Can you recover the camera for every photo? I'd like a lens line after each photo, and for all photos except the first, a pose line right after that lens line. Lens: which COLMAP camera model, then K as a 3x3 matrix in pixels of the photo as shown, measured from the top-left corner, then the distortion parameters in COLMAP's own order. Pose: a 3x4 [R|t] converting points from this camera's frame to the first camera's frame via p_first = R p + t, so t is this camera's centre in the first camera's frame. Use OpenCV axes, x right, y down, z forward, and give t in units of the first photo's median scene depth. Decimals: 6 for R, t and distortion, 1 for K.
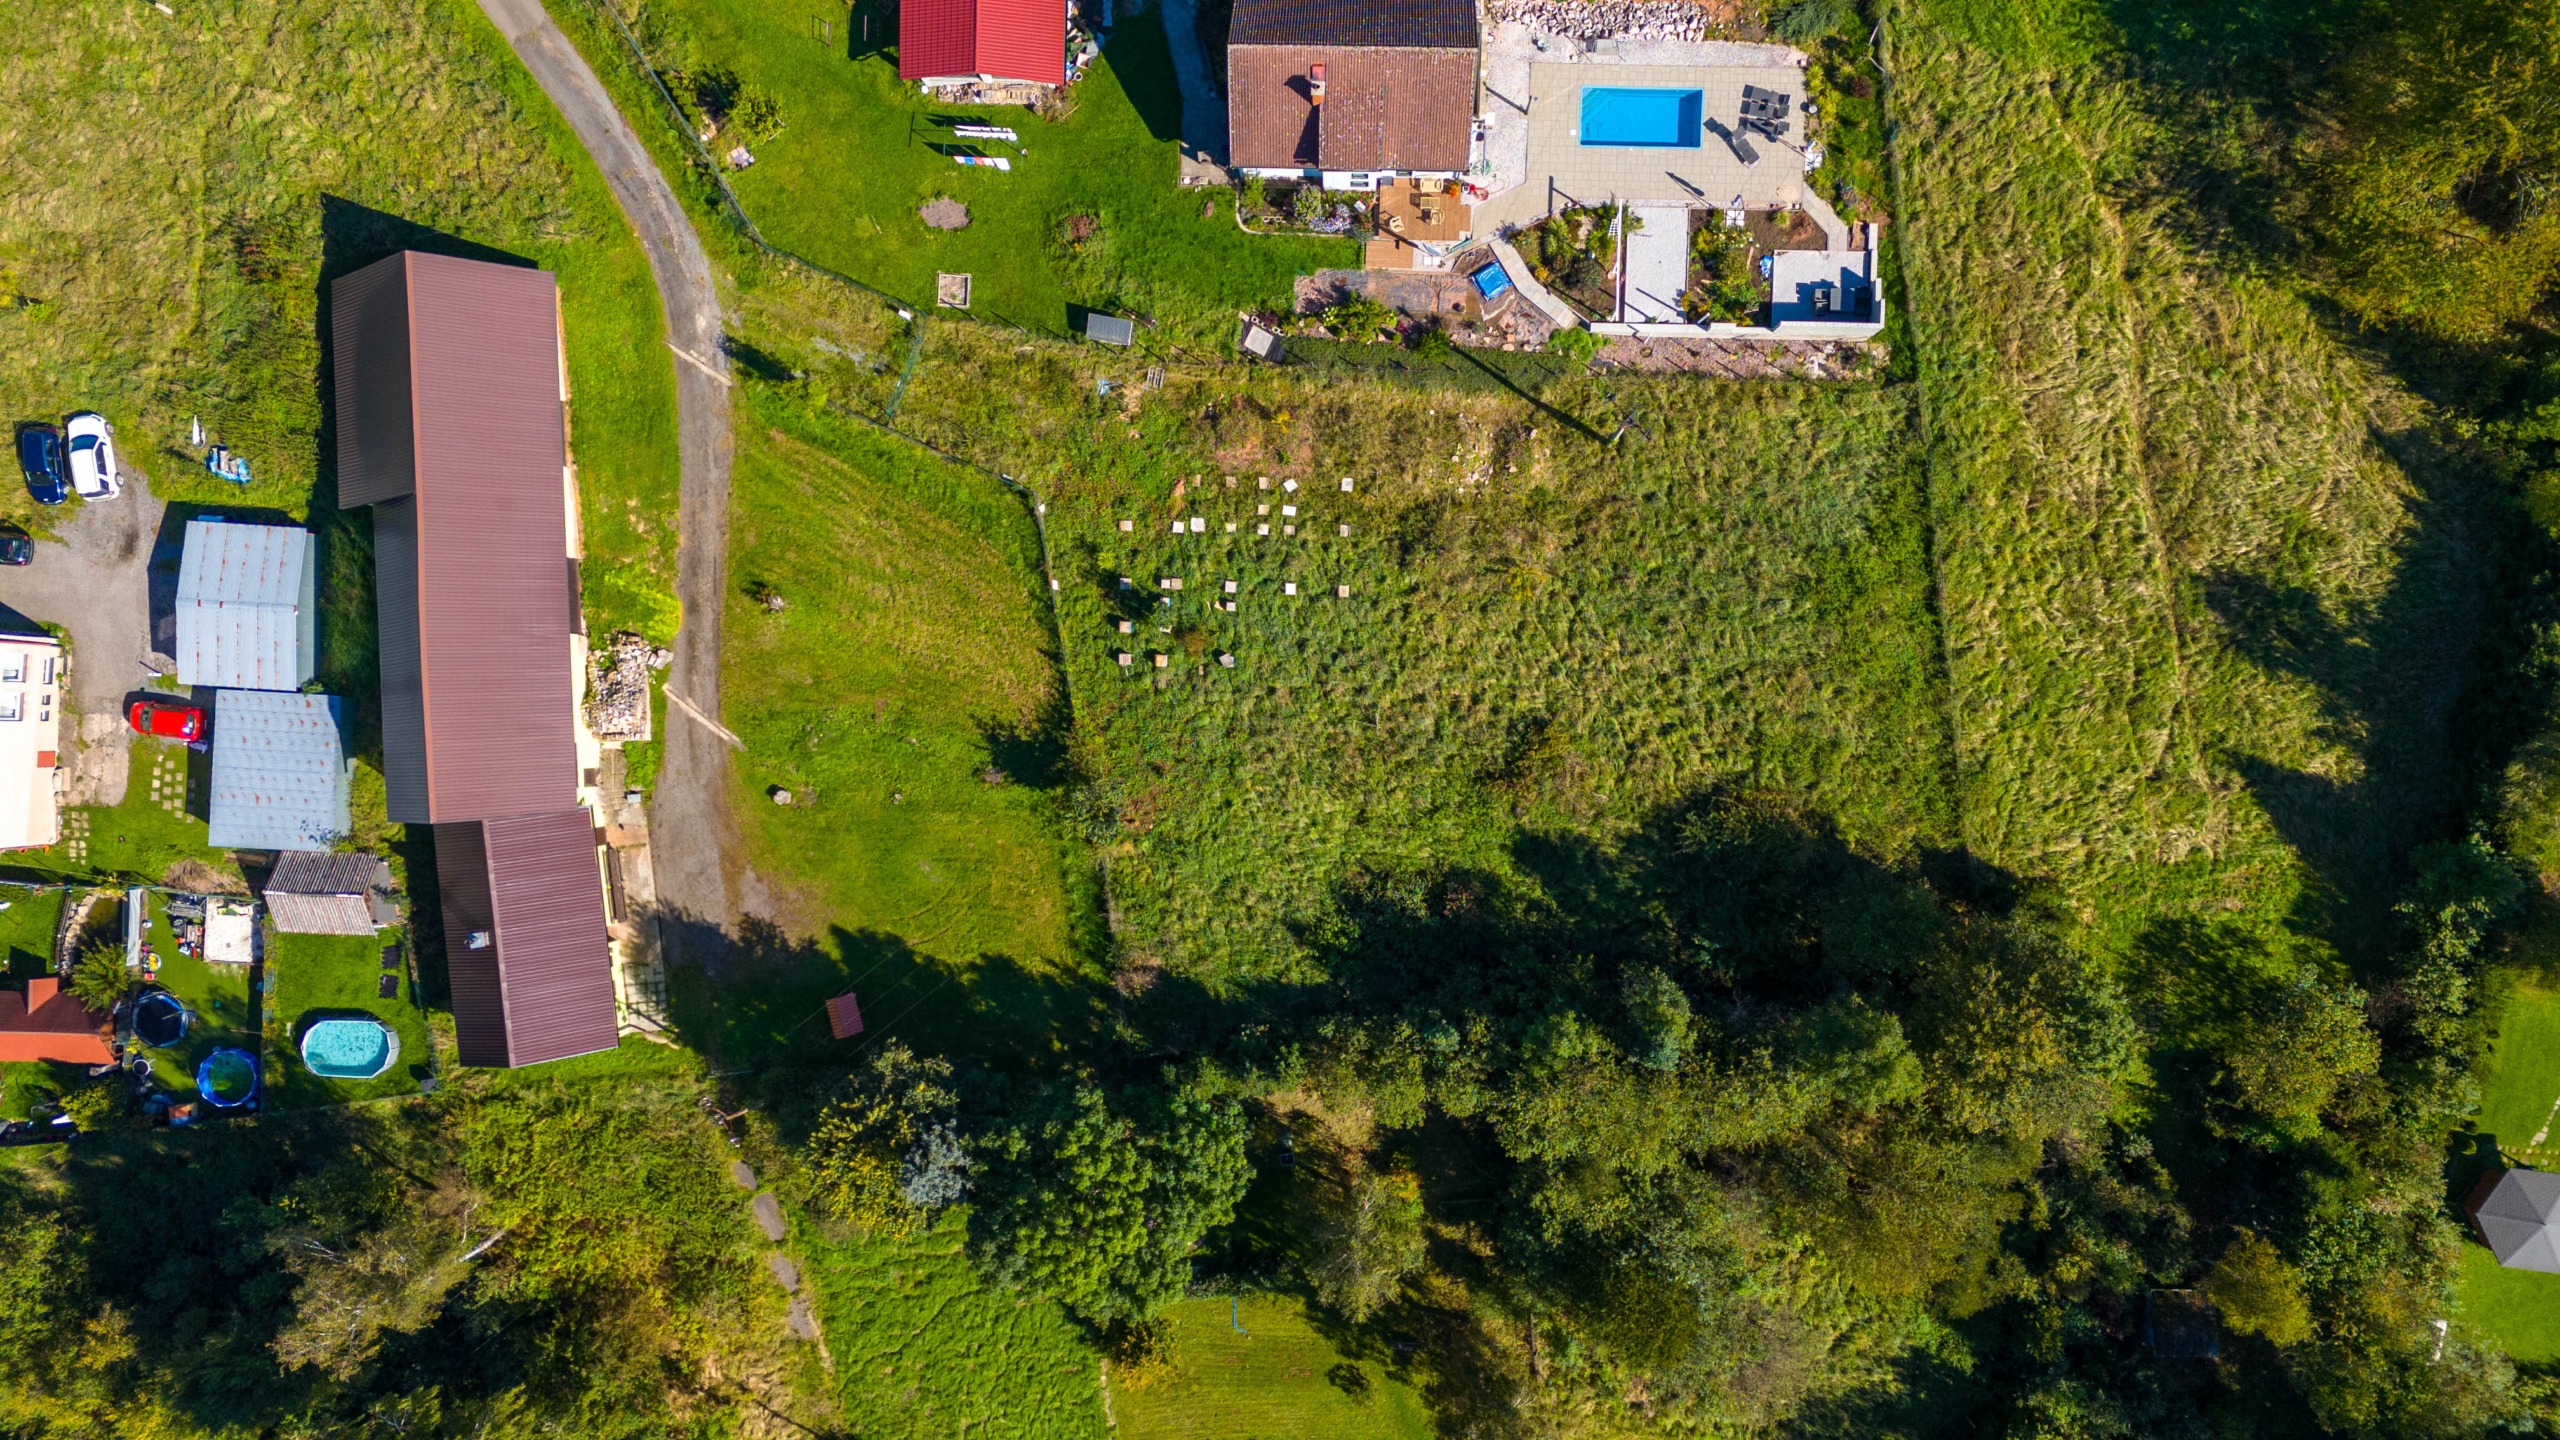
lens RADIAL K [[1805.8, 0, 1280.0], [0, 1805.8, 720.0], [0, 0, 1]] dist [0.067241, -0.081200]
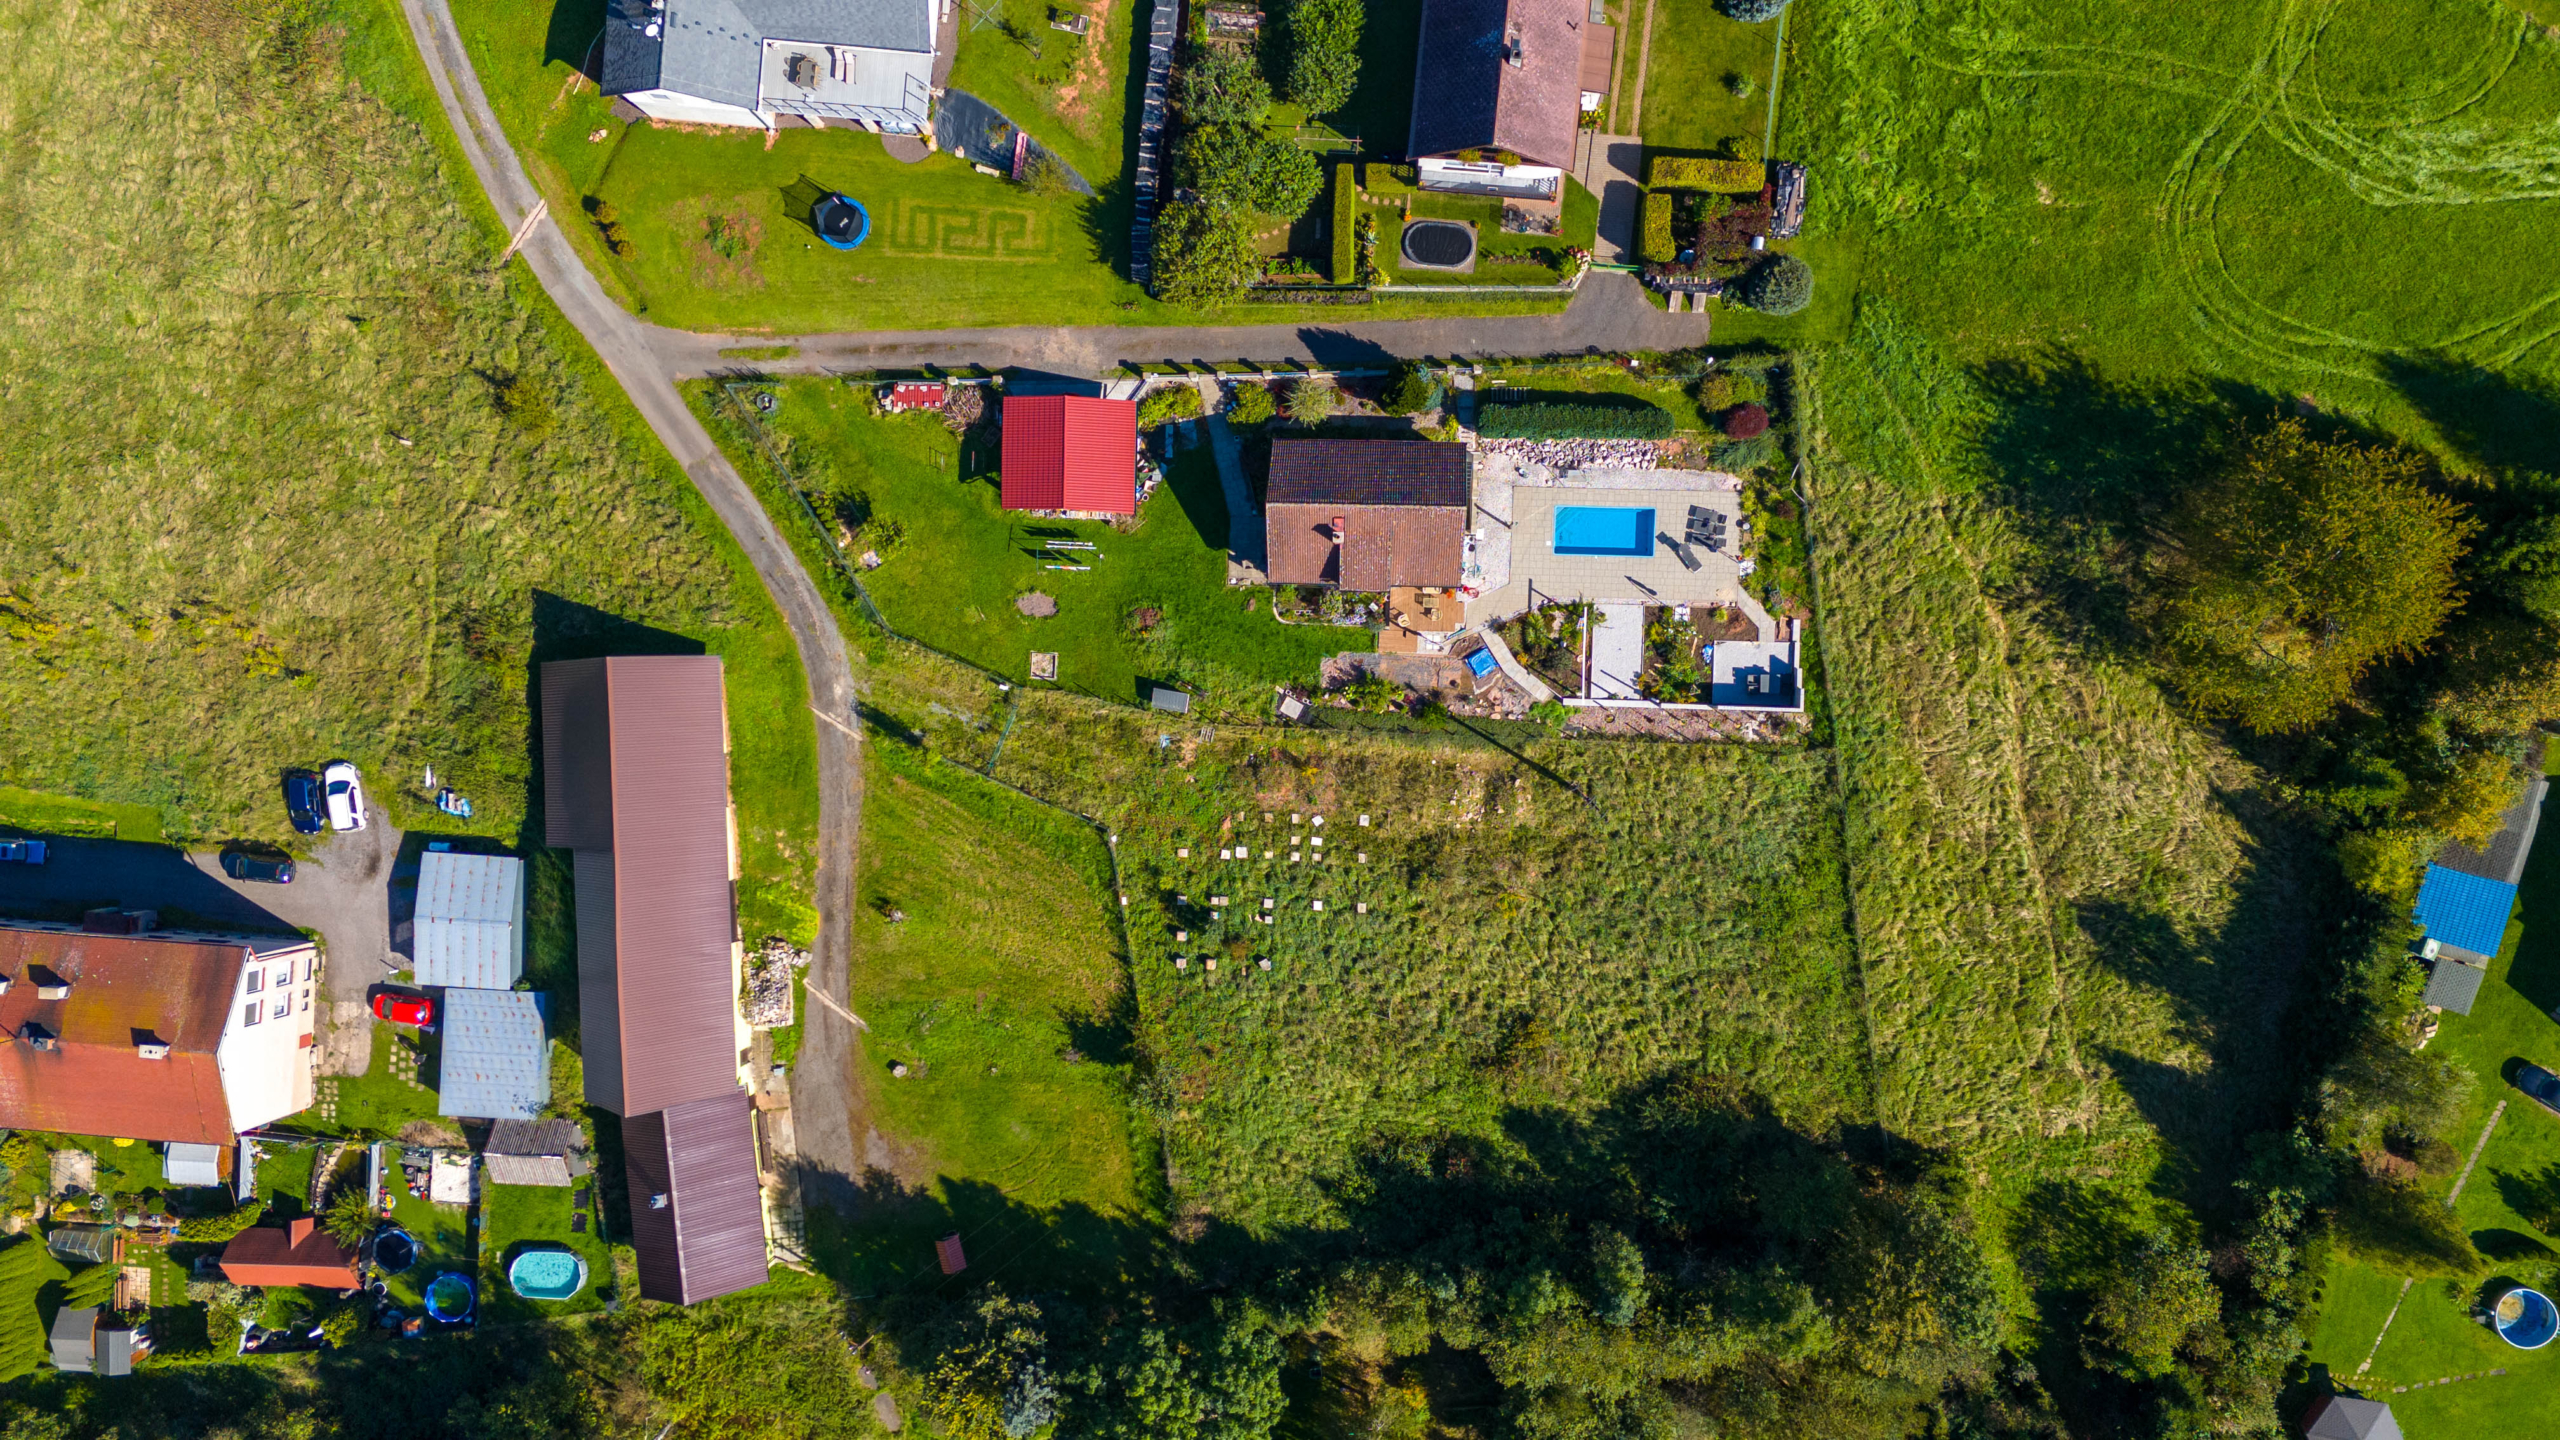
lens RADIAL K [[1799.2, 0, 1280.0], [0, 1799.2, 720.0], [0, 0, 1]] dist [0.059083, -0.075470]
pose [[0.999693, 0.000421, -0.024764, 0.010203], [-0.000357, 0.999997, 0.002559, -0.200926], [0.024765, -0.002549, 0.999690, -0.207813]]
